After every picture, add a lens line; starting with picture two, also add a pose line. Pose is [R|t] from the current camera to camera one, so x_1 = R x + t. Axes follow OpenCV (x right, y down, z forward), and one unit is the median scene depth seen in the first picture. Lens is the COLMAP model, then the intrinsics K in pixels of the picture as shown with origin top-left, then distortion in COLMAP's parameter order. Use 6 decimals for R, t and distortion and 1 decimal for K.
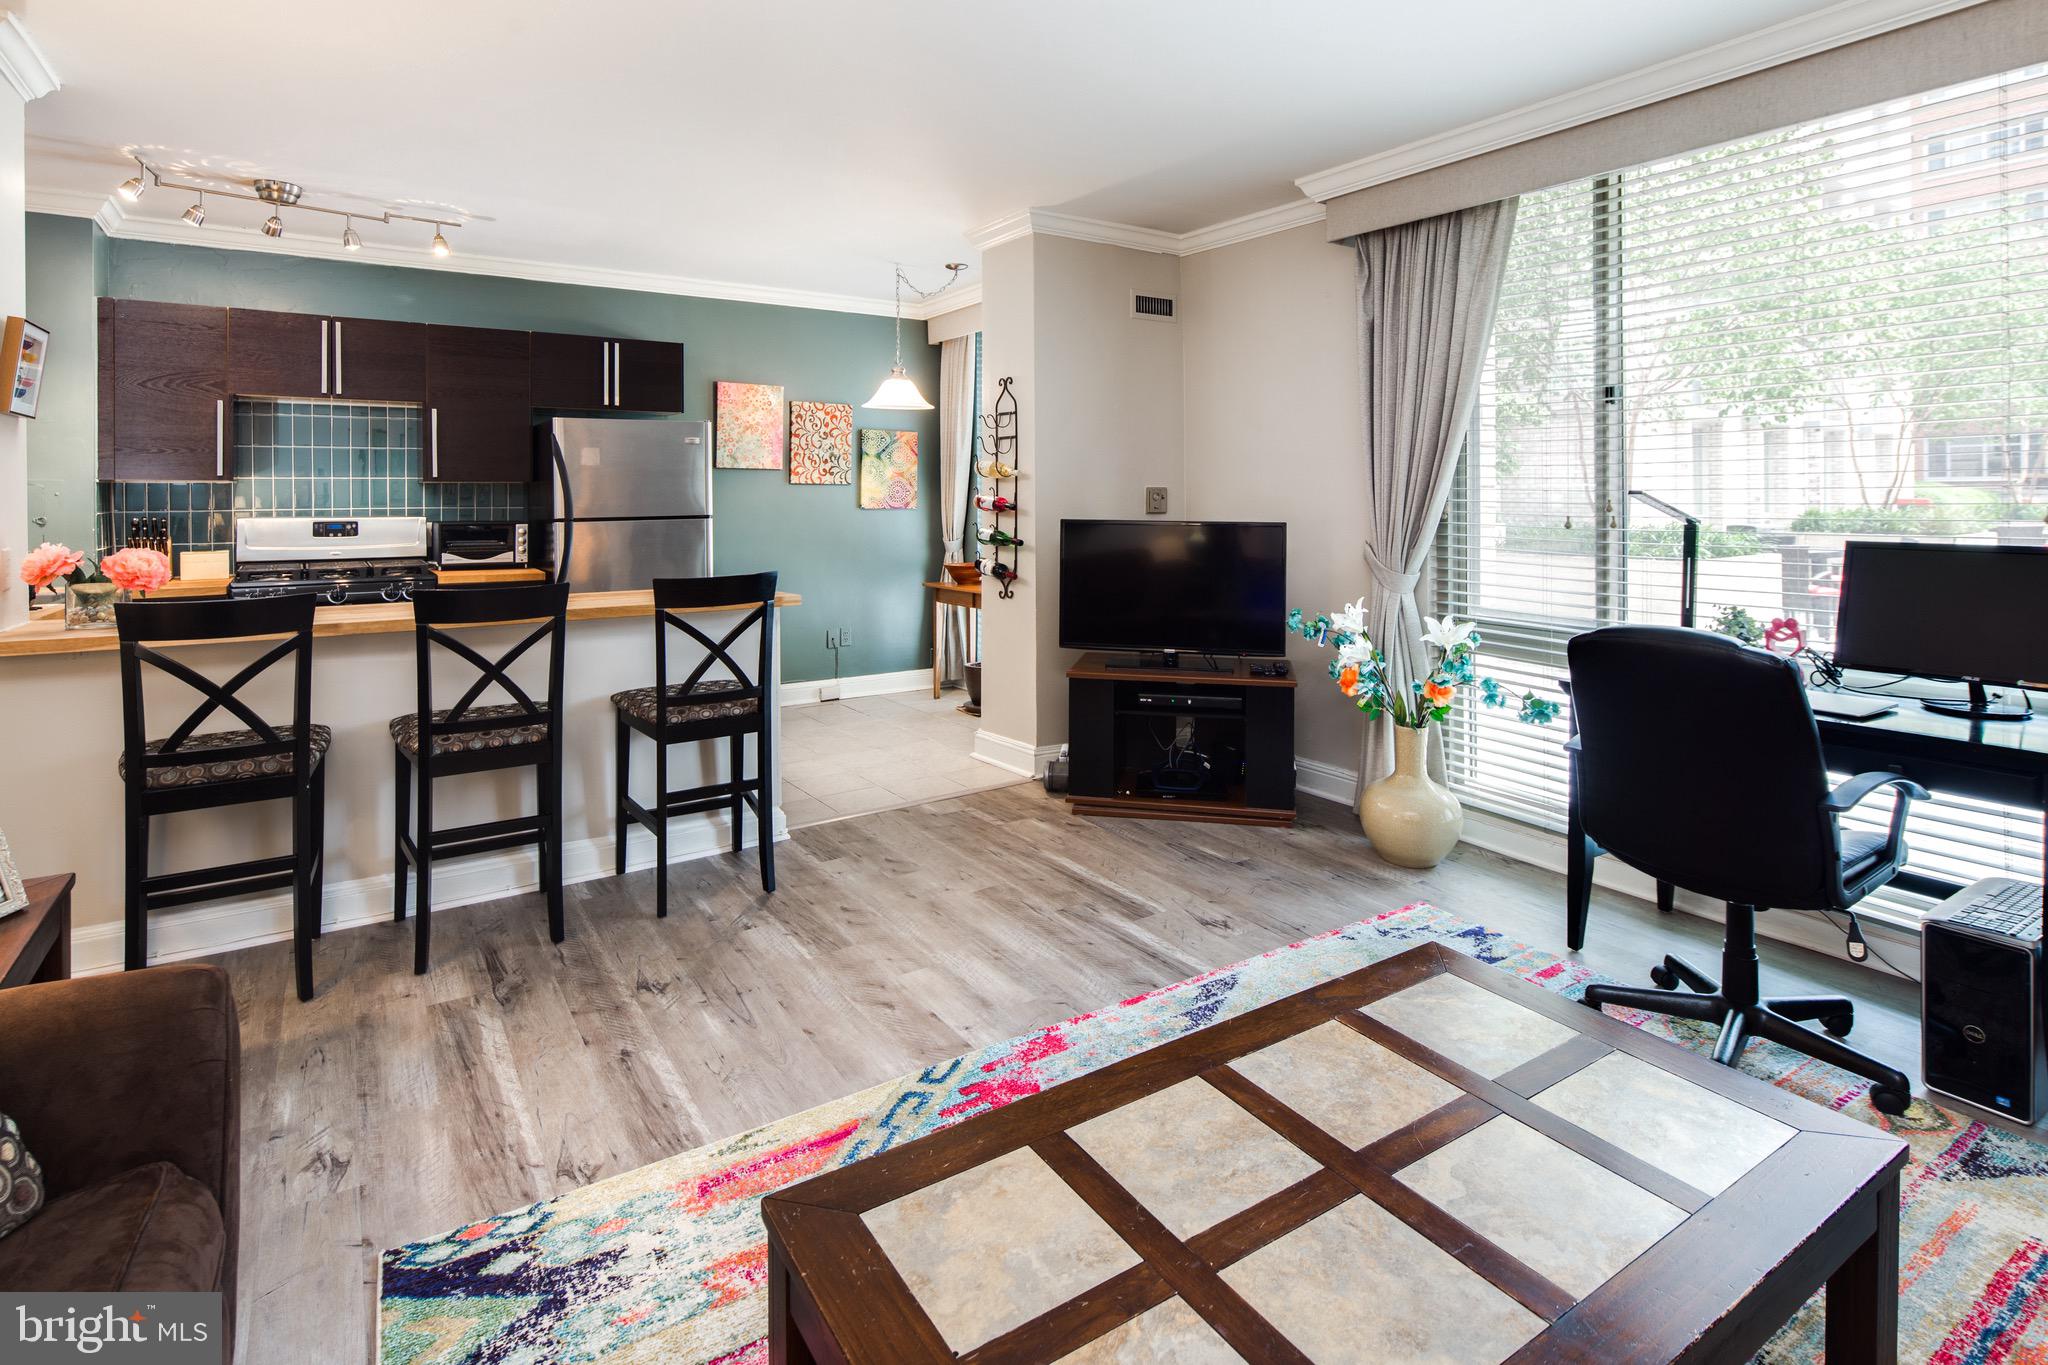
lens RADIAL K [[1020.3, 0, 1019.9], [0, 1020.3, 492.1], [0, 0, 1]] dist [0.003251, -0.000142]
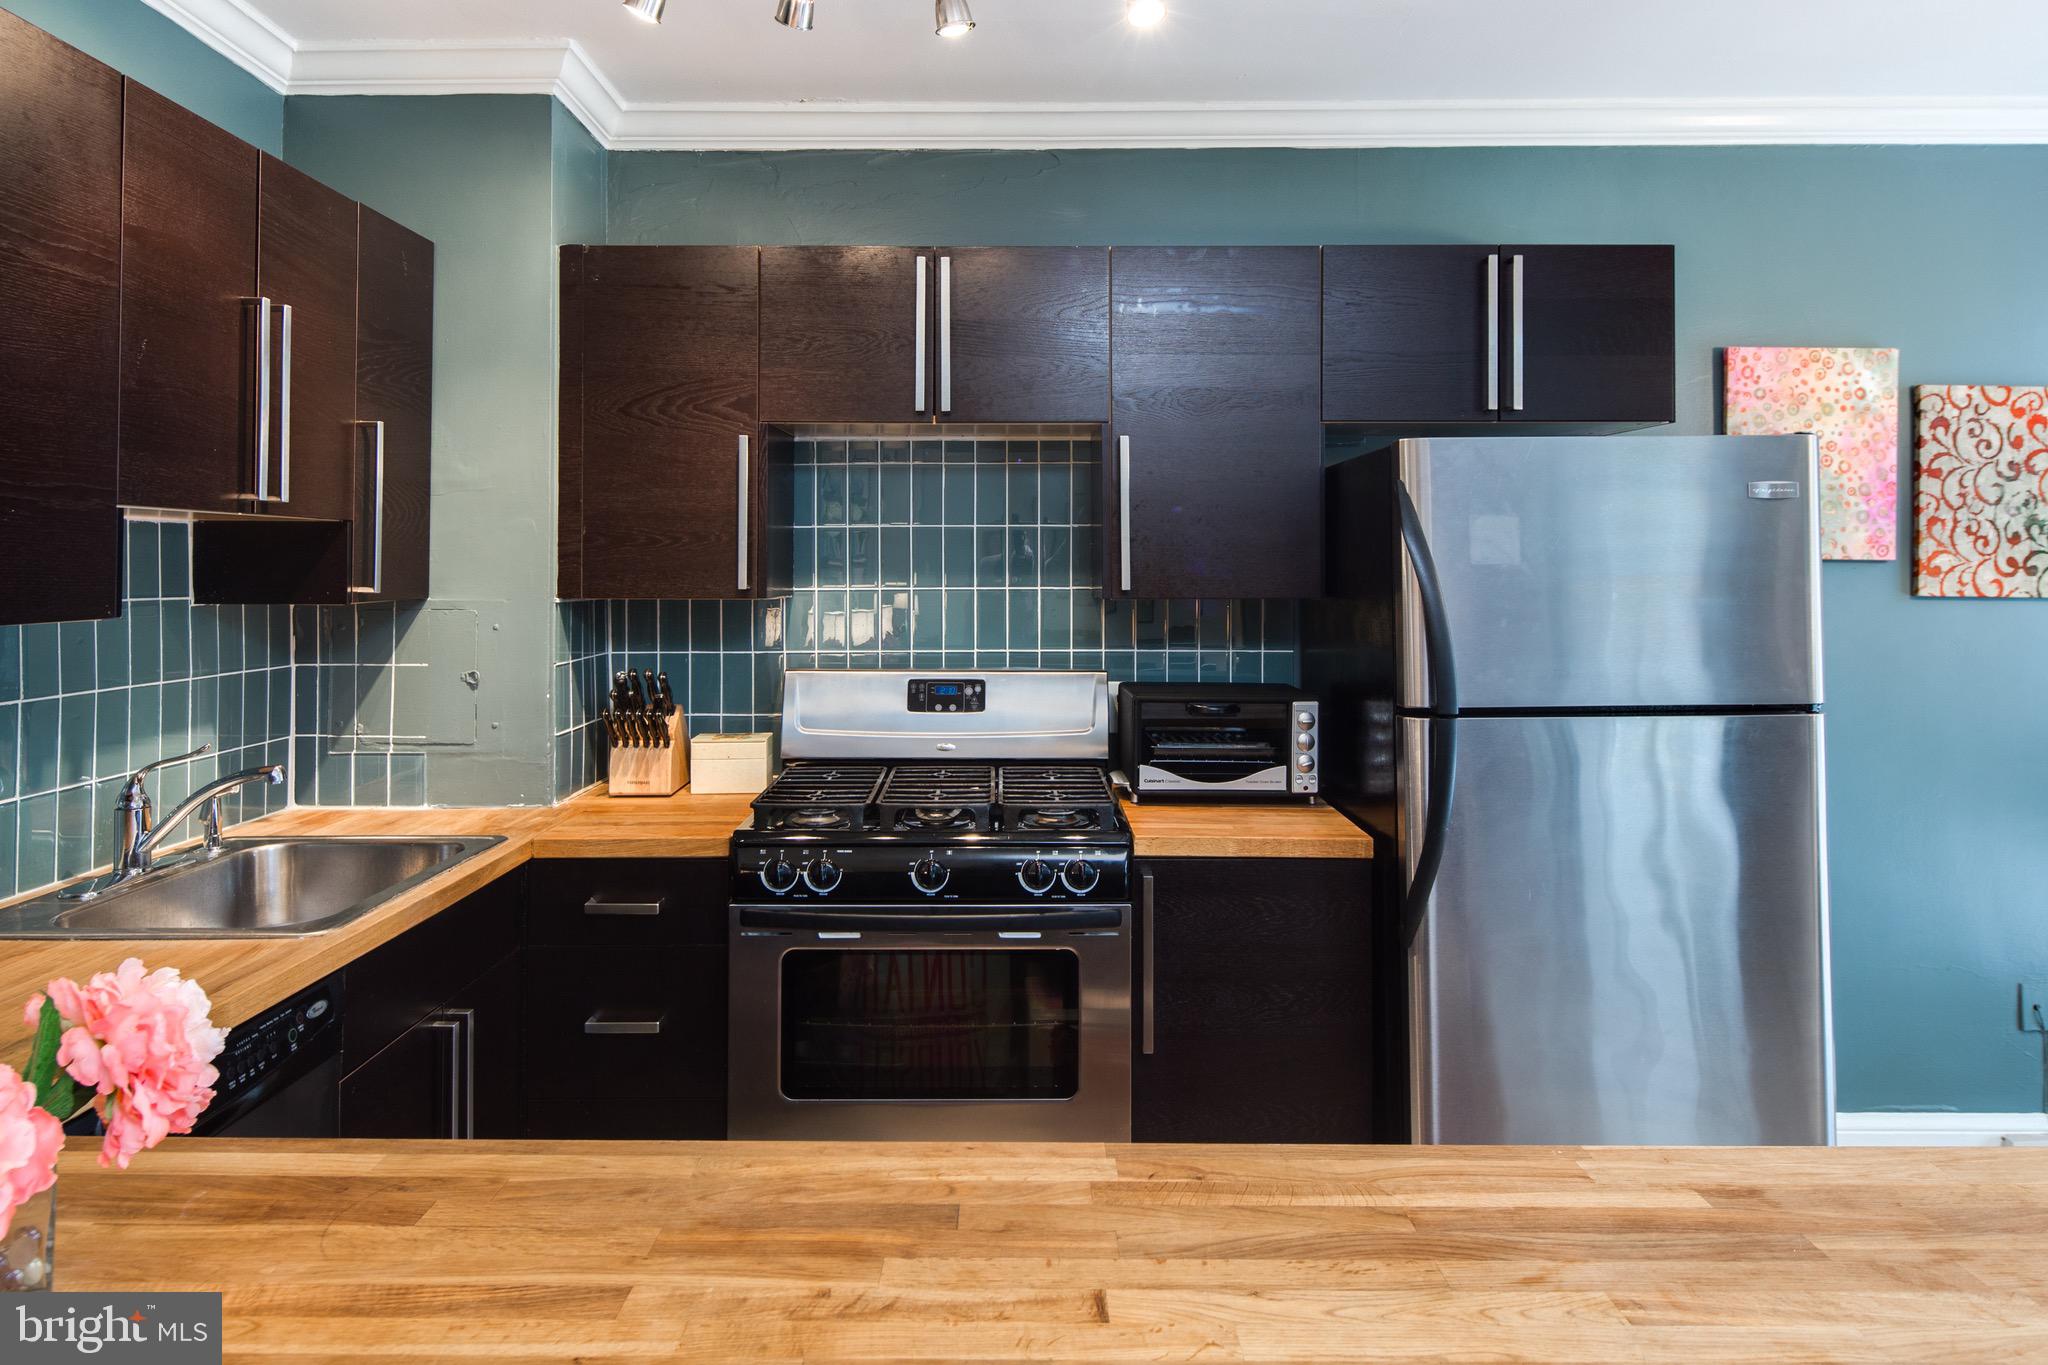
lens RADIAL K [[1218.7, 0, 1018.5], [0, 1218.7, 547.4], [0, 0, 1]] dist [0.002725, -0.001361]
pose [[0.828813, -0.006544, -0.559487, -0.321471], [-0.001156, 0.999909, -0.013407, -0.026617], [0.559524, 0.011758, 0.828730, 0.546222]]
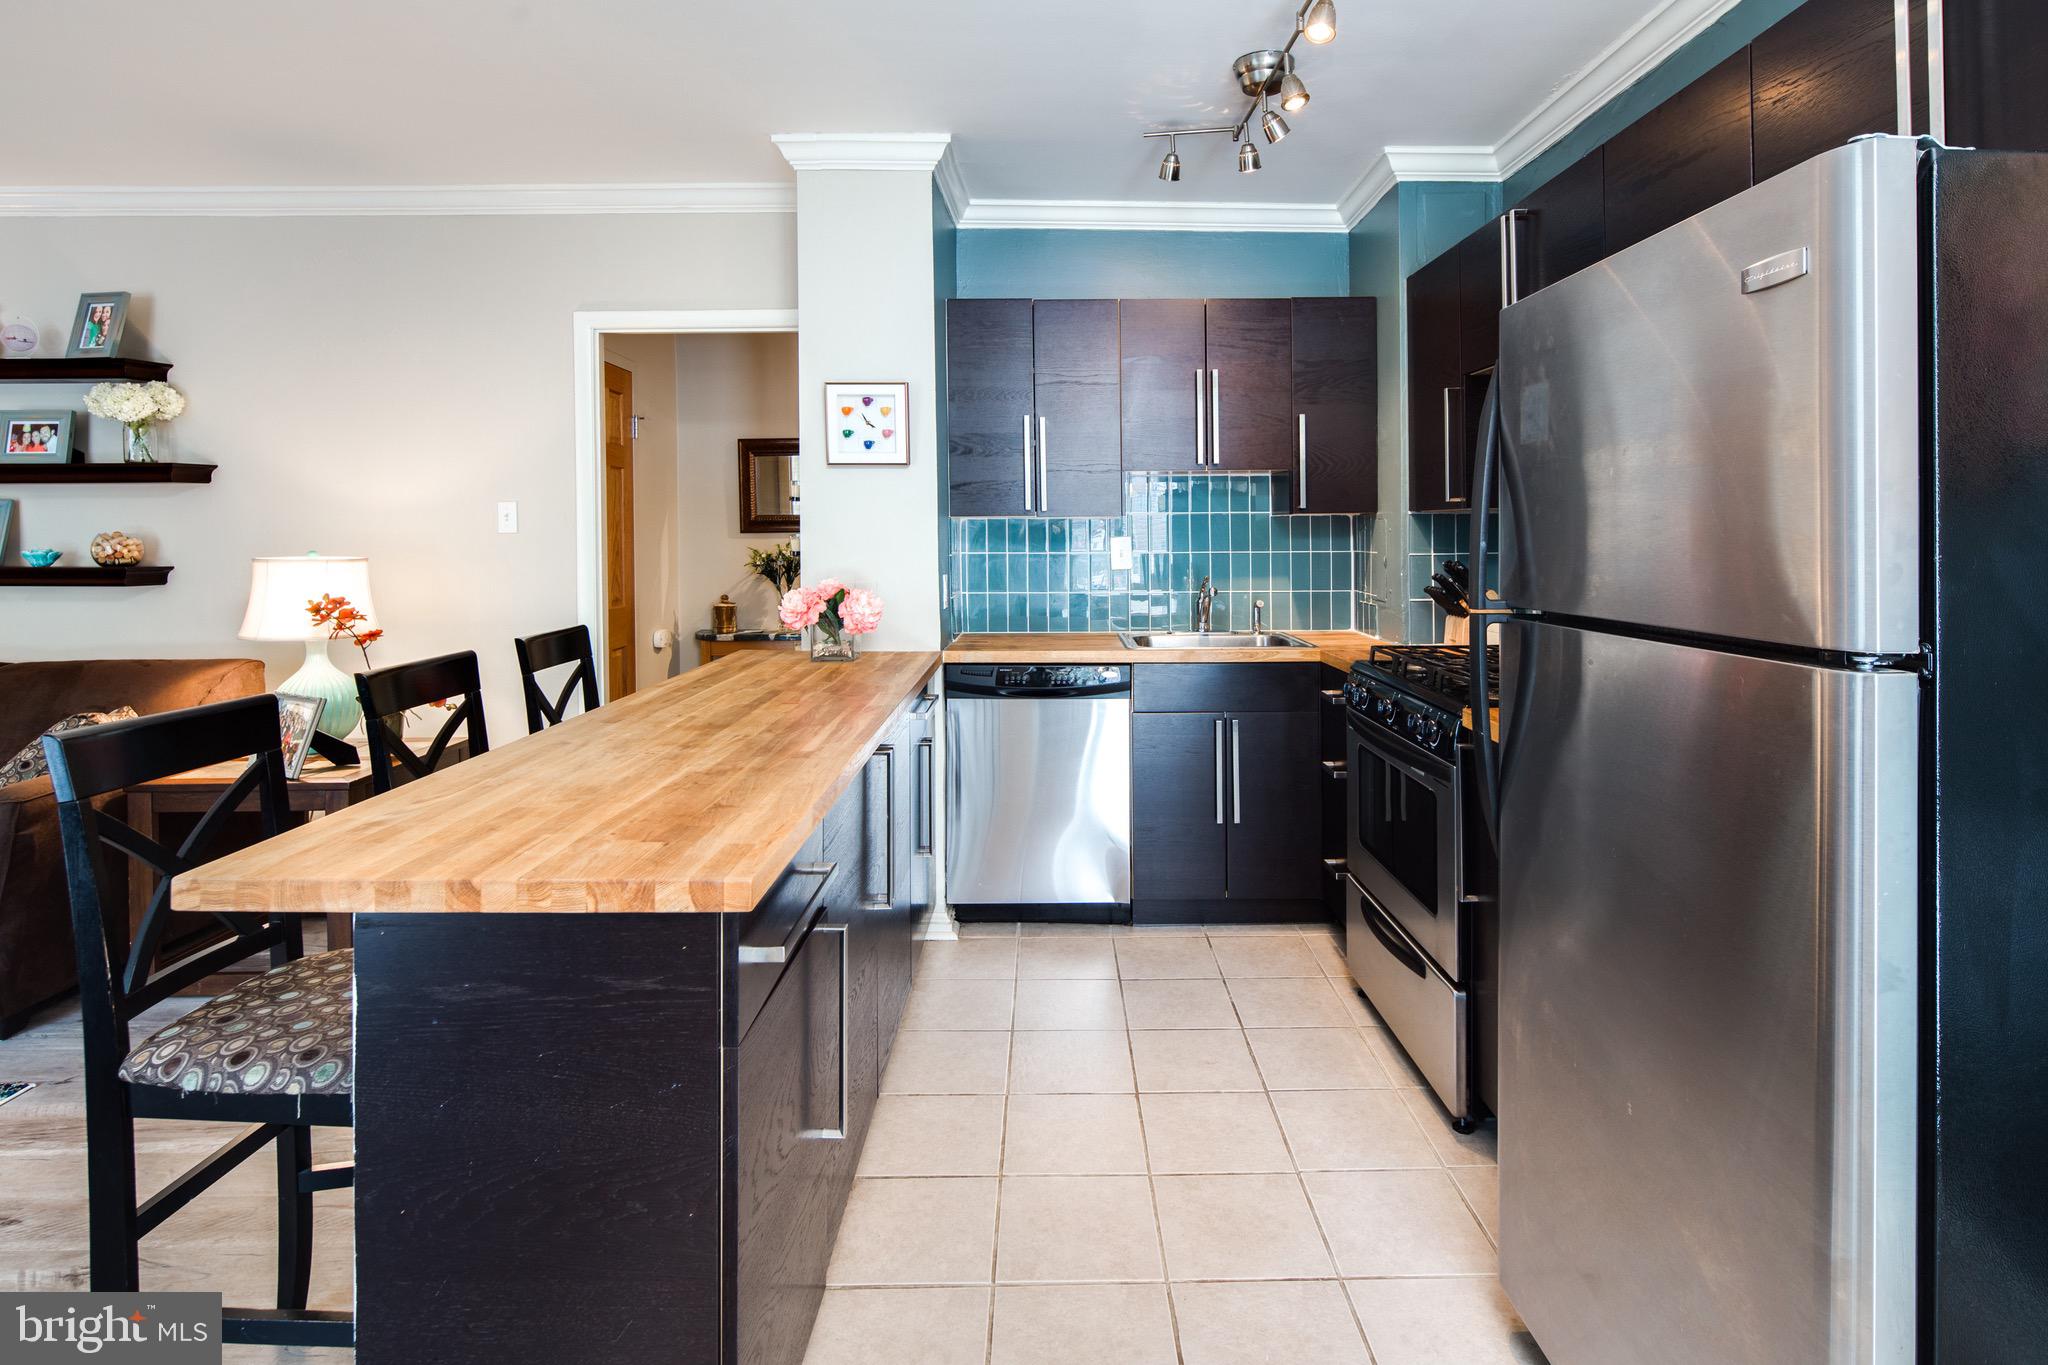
lens RADIAL K [[1027.1, 0, 1056.3], [0, 1027.1, 544.6], [0, 0, 1]] dist [0.005992, -0.000193]
pose [[-0.544783, 0.017710, -0.838390, -0.078193], [0.010006, 0.999843, 0.014619, -0.000985], [0.838518, -0.000424, -0.544874, 1.059800]]
